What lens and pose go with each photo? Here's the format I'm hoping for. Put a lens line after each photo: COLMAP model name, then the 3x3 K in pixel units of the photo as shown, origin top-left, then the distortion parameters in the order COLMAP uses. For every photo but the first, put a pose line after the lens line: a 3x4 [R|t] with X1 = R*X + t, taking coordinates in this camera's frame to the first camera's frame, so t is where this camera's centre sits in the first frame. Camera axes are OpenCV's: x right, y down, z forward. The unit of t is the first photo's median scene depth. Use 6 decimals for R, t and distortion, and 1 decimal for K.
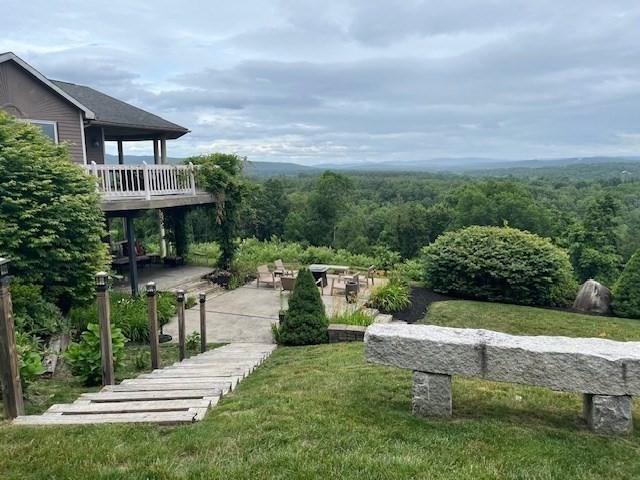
lens RADIAL K [[486.2, 0, 320.0], [0, 486.2, 240.0], [0, 0, 1]] dist [0.036736, -0.009108]
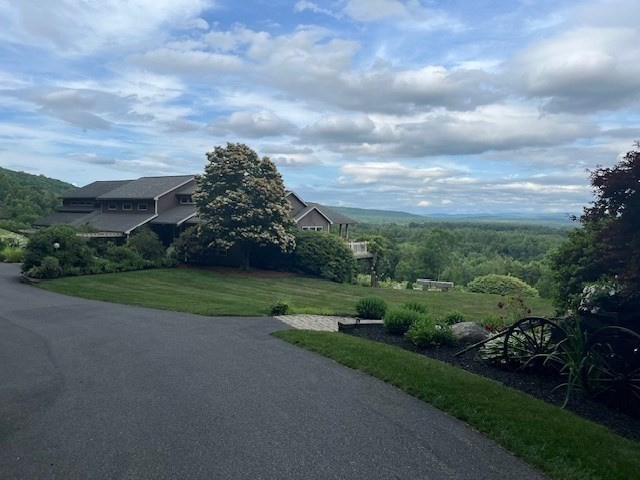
lens RADIAL K [[486.2, 0, 320.0], [0, 486.2, 240.0], [0, 0, 1]] dist [0.036736, -0.009108]
pose [[0.973743, 0.048215, -0.222485, 0.009492], [-0.069296, 0.993713, -0.087937, 0.010406], [0.216847, 0.101045, 0.970962, -0.209533]]
